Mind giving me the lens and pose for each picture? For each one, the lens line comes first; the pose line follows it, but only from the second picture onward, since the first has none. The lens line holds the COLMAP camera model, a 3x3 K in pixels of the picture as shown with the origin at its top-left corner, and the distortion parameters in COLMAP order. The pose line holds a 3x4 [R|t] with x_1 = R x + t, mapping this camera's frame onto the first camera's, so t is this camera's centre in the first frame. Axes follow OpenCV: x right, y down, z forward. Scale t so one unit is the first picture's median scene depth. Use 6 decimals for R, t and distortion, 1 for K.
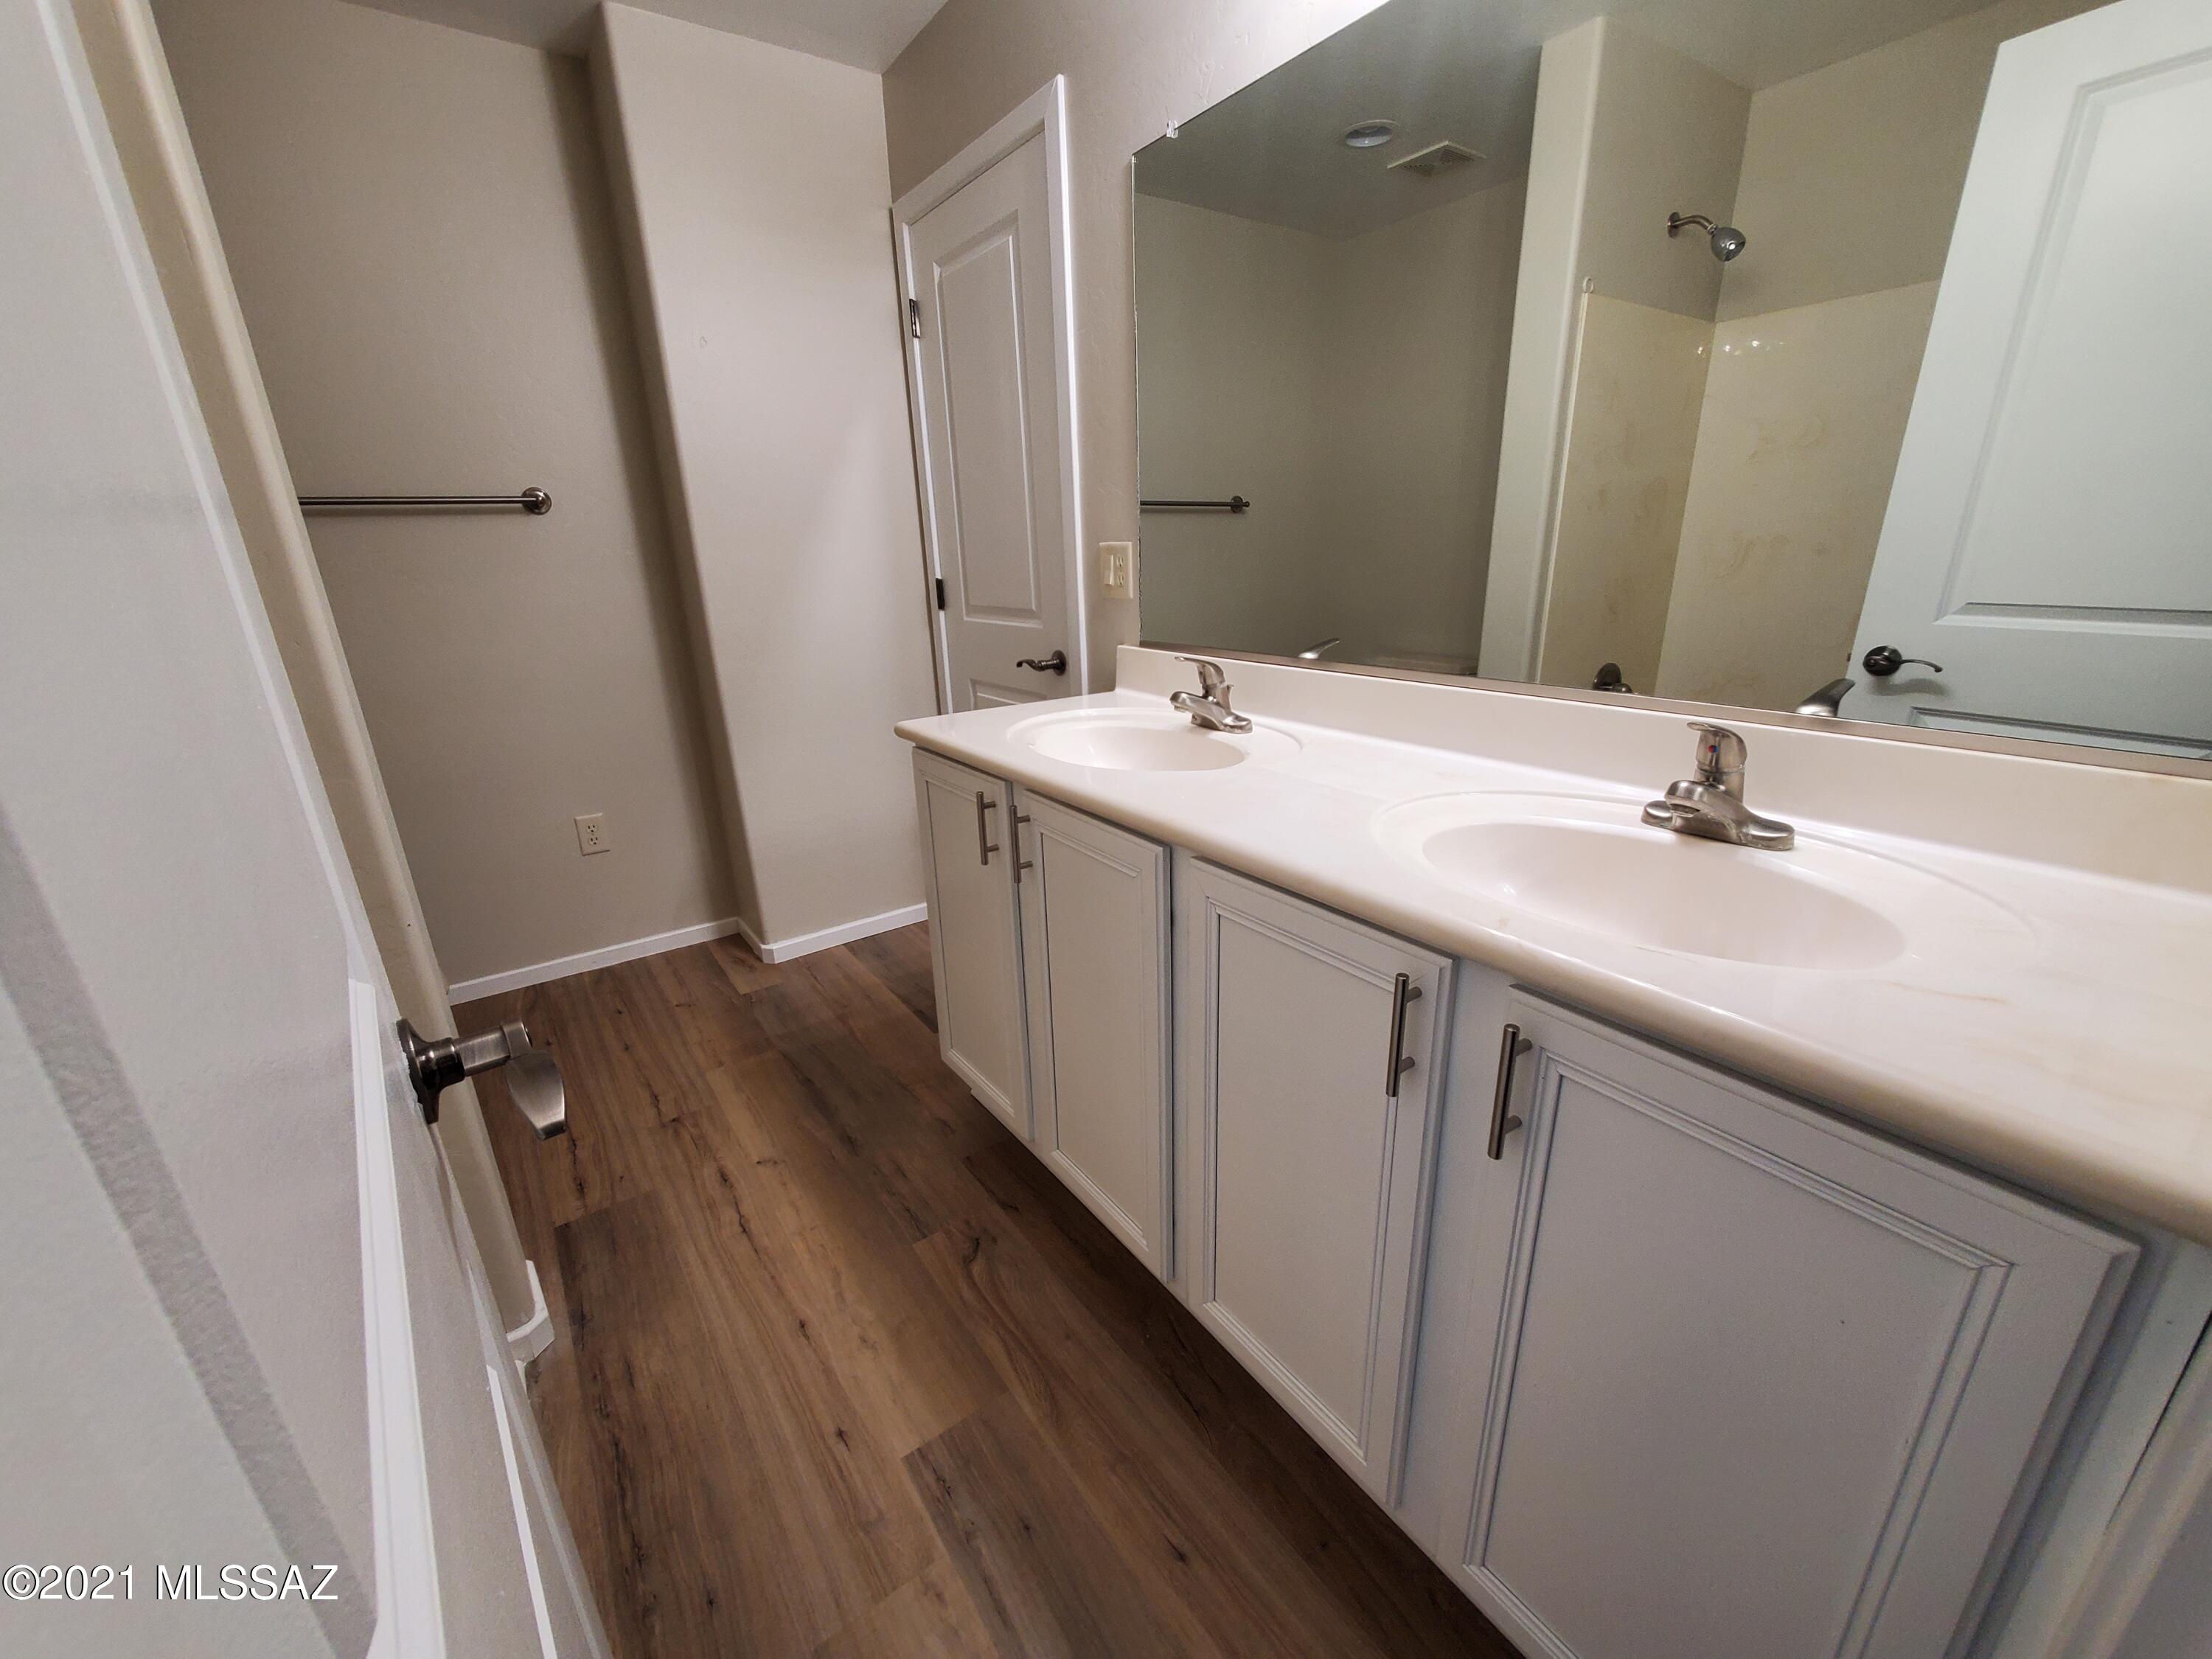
lens RADIAL K [[876.9, 0, 1119.5], [0, 876.9, 830.8], [0, 0, 1]] dist [0.000857, -0.001271]
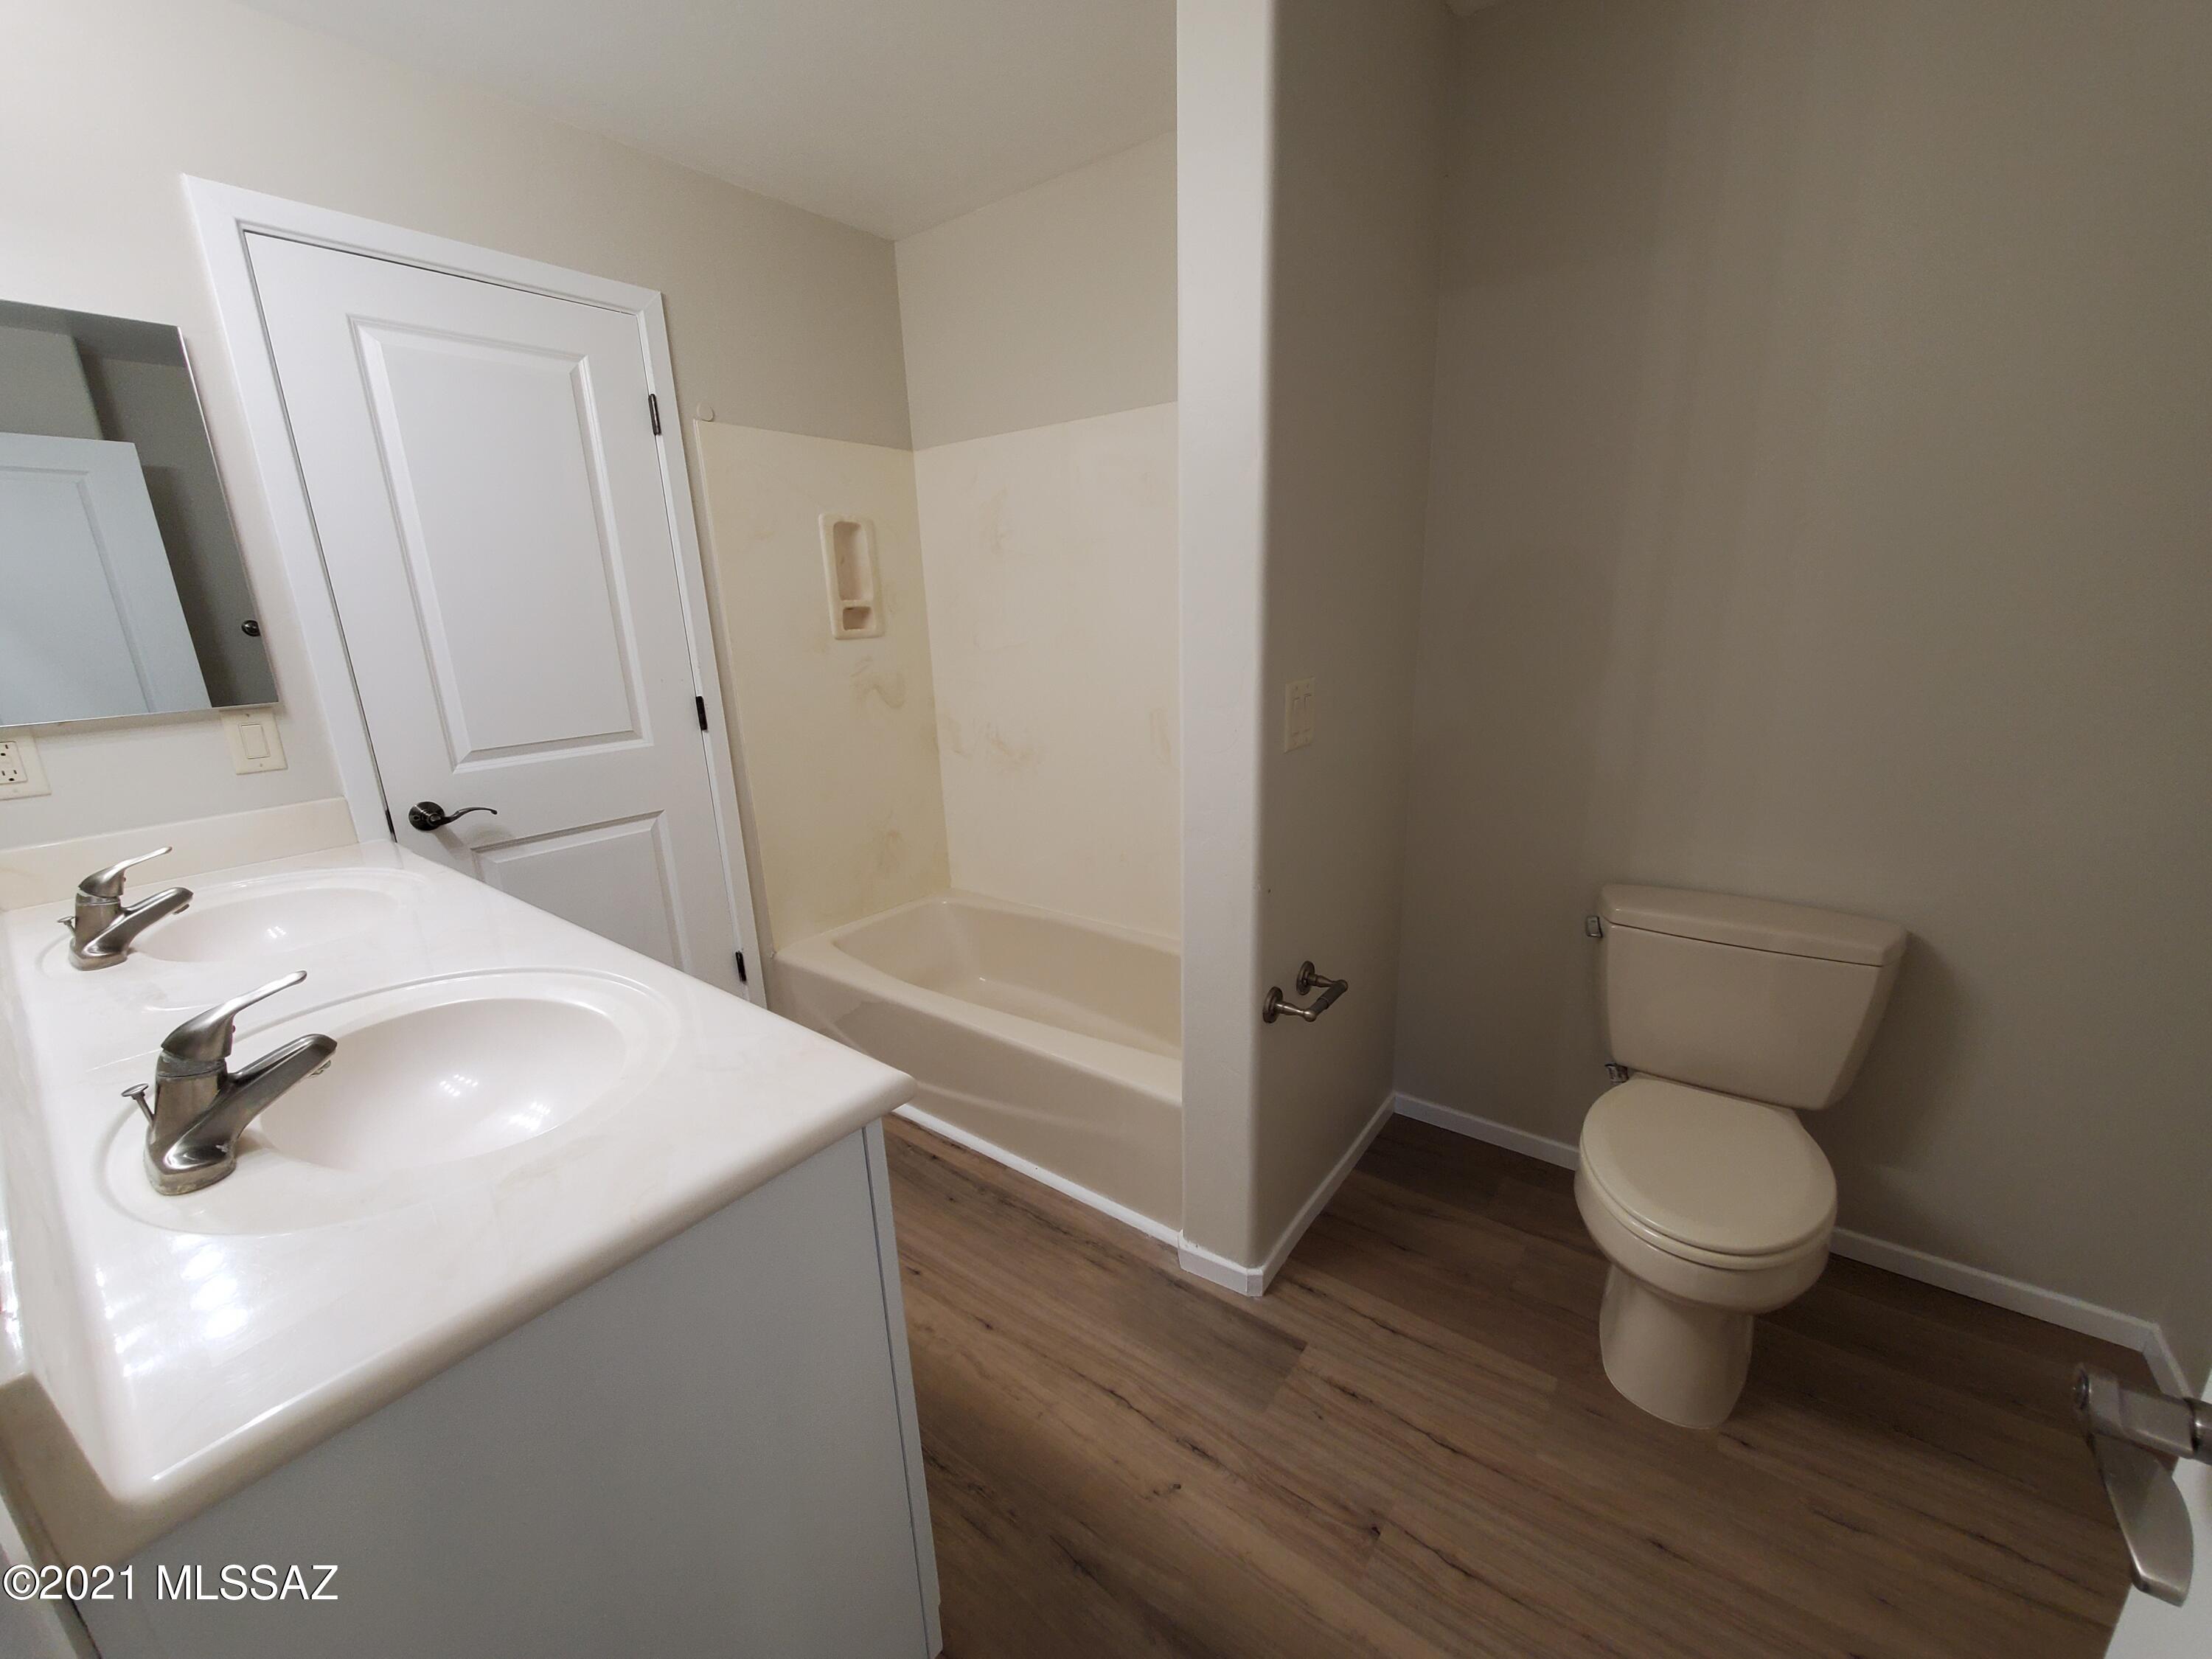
lens RADIAL K [[876.9, 0, 1114.7], [0, 876.9, 834.3], [0, 0, 1]] dist [0.000857, -0.001271]
pose [[-0.955109, 0.129635, -0.266387, -0.310087], [-0.038188, 0.837807, 0.544630, -0.644423], [0.293784, 0.530353, -0.795246, 1.698760]]
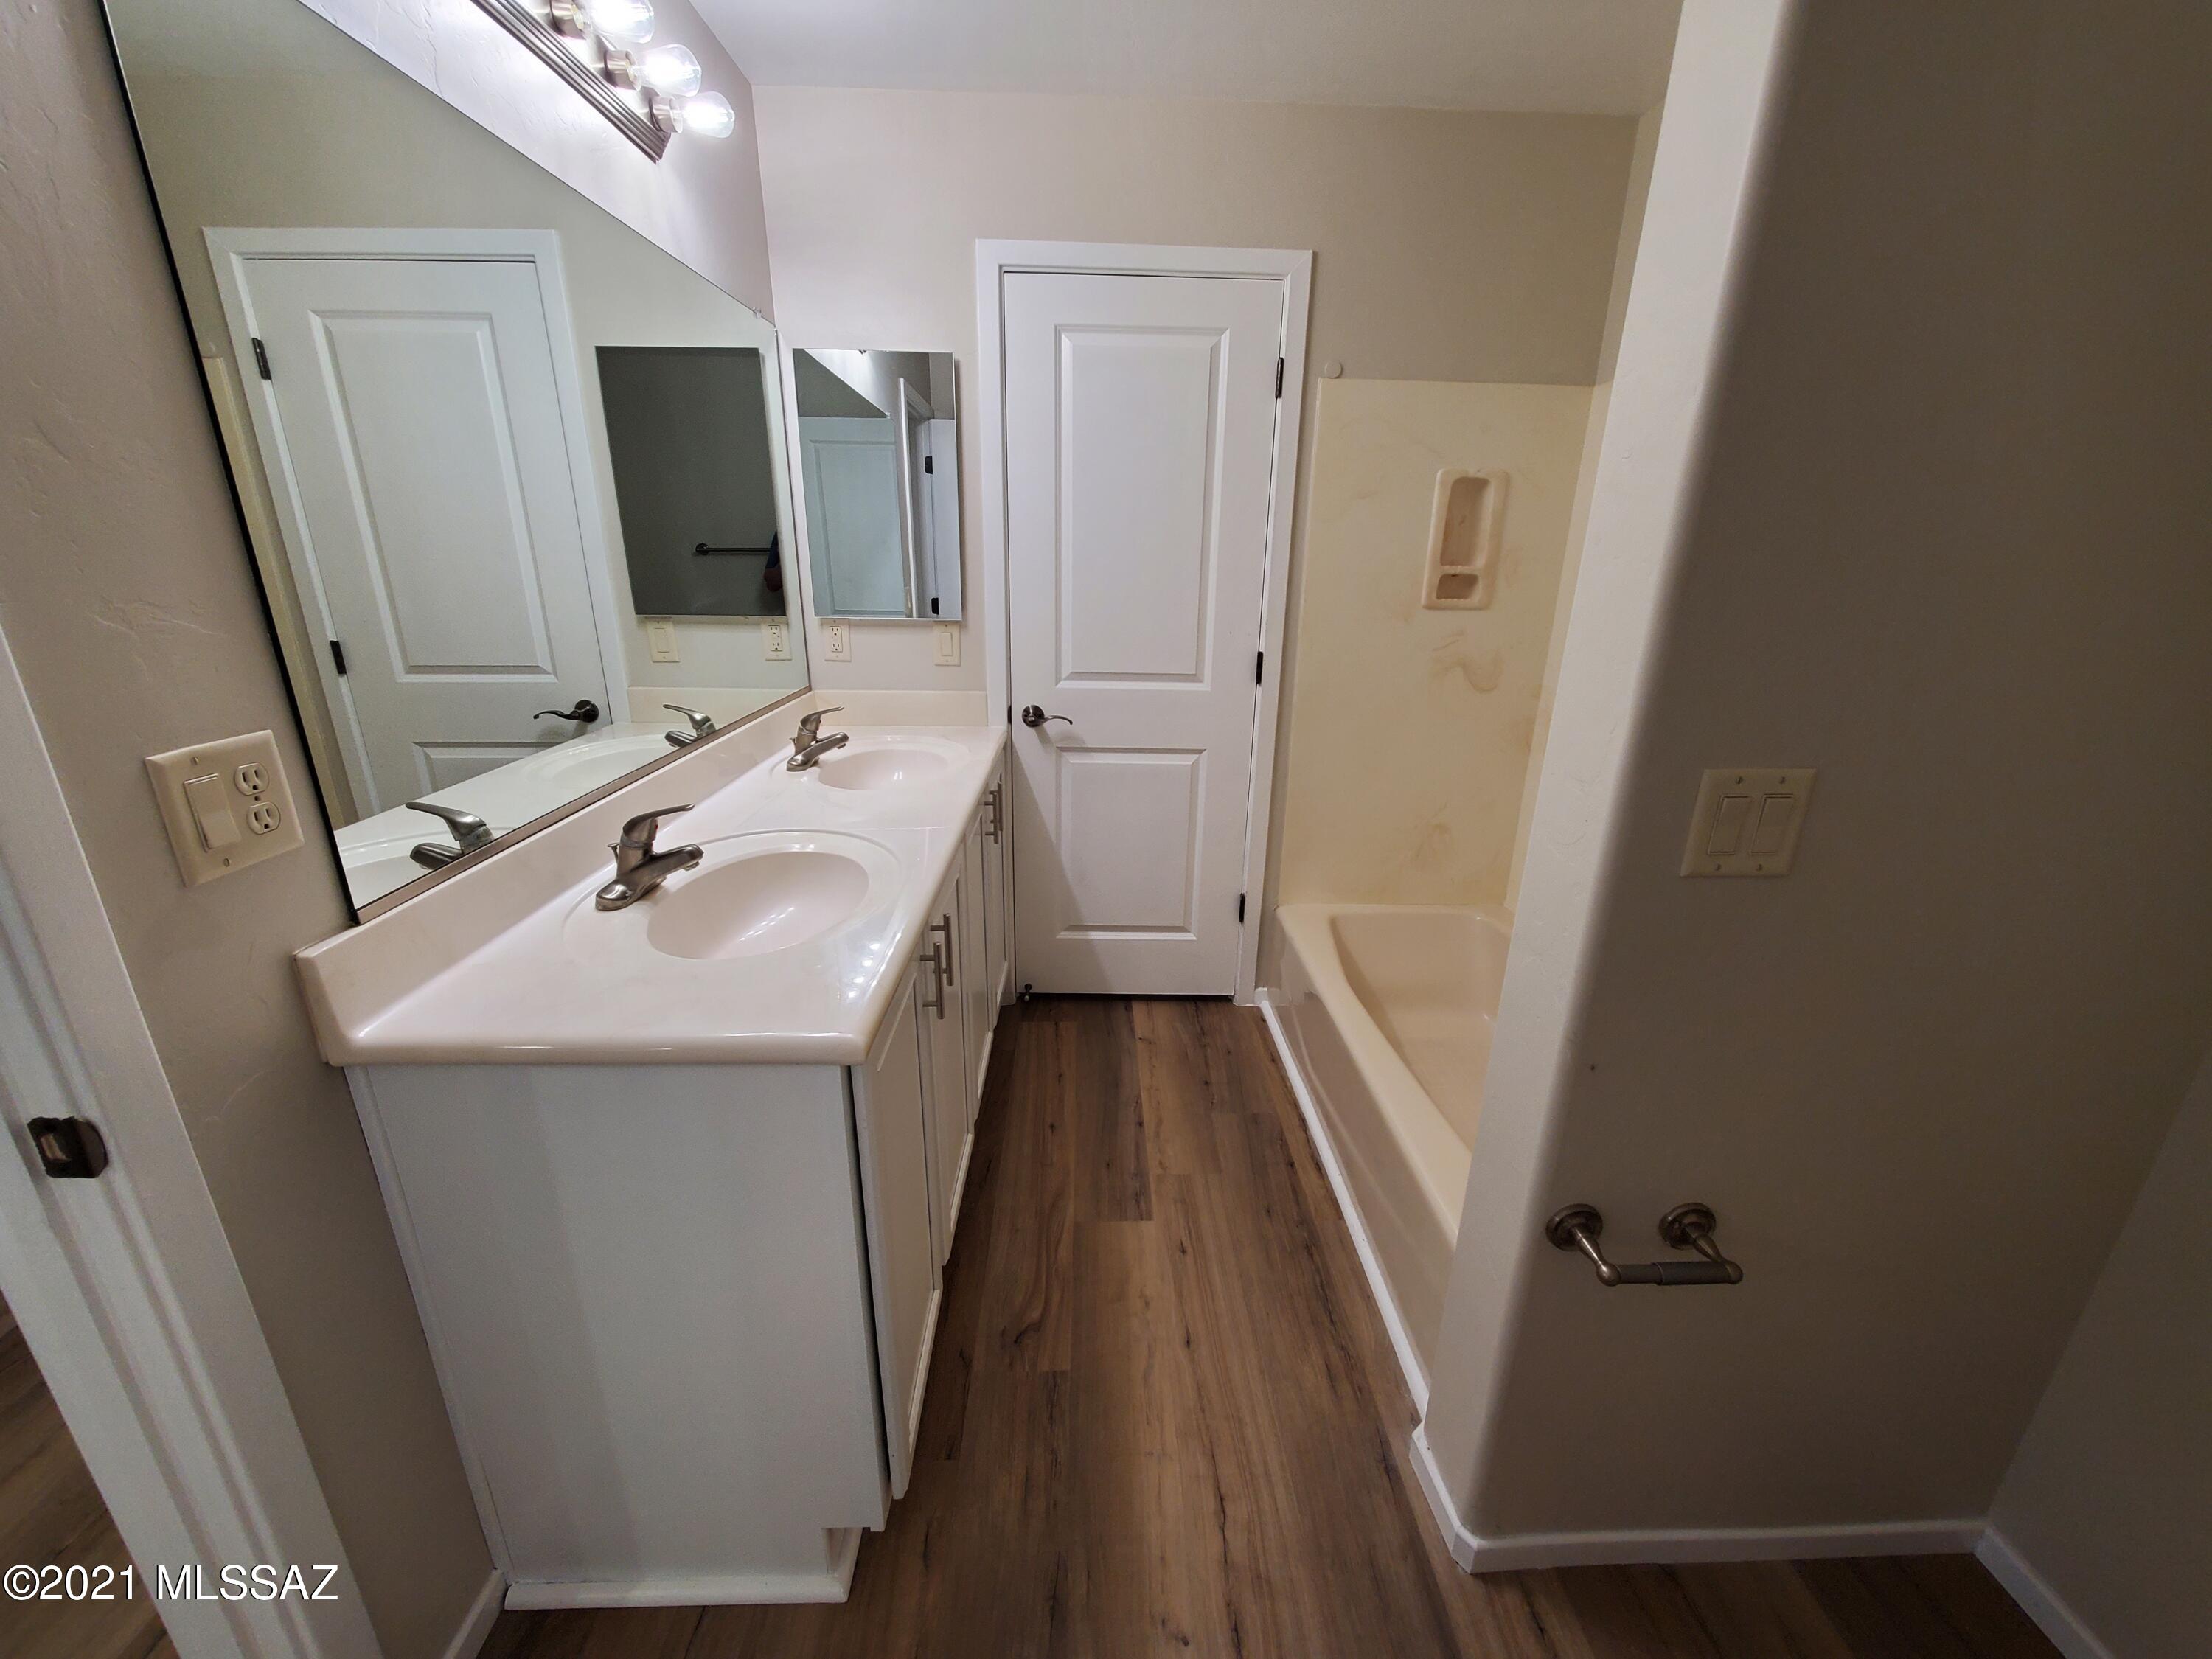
lens RADIAL K [[876.9, 0, 1117.7], [0, 876.9, 838.5], [0, 0, 1]] dist [0.000857, -0.001271]
pose [[-0.825169, -0.168703, 0.539106, -0.816673], [0.180635, 0.825450, 0.534793, -0.605819], [-0.535226, 0.538676, -0.650662, 1.493577]]
